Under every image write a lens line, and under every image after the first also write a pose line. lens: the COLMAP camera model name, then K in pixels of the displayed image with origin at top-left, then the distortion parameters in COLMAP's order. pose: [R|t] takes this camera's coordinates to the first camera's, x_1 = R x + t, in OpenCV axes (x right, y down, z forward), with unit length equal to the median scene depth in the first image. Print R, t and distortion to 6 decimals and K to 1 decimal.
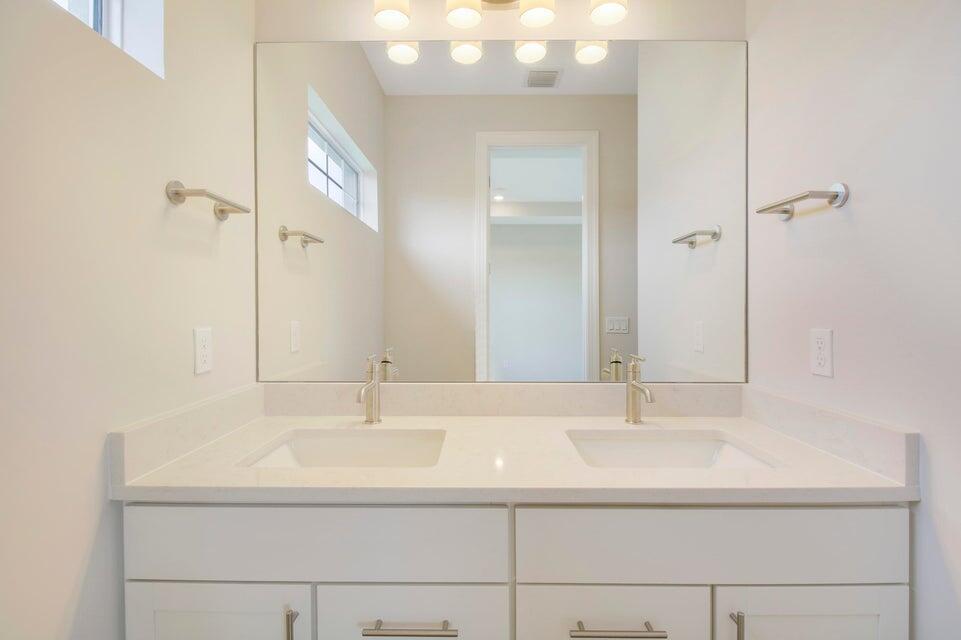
lens RADIAL K [[444.0, 0, 481.4], [0, 444.0, 320.0], [0, 0, 1]] dist [0.010390, -0.006792]
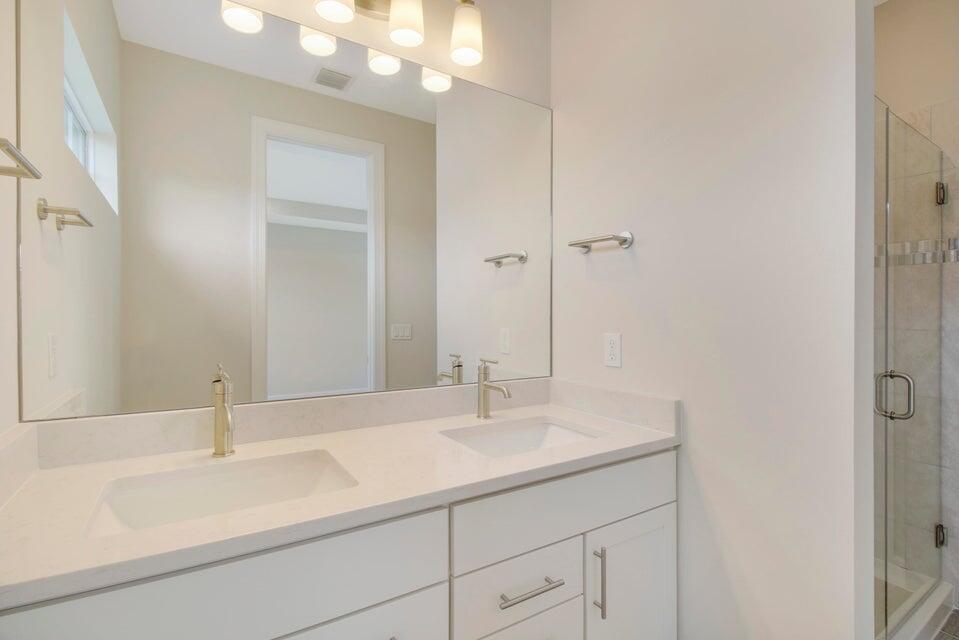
lens RADIAL K [[443.0, 0, 478.7], [0, 443.0, 321.2], [0, 0, 1]] dist [0.010390, -0.006792]
pose [[0.843392, 0.000562, 0.537298, -0.288936], [0.005999, 0.999927, -0.010462, -0.005932], [-0.537265, 0.012047, 0.843327, 0.045381]]
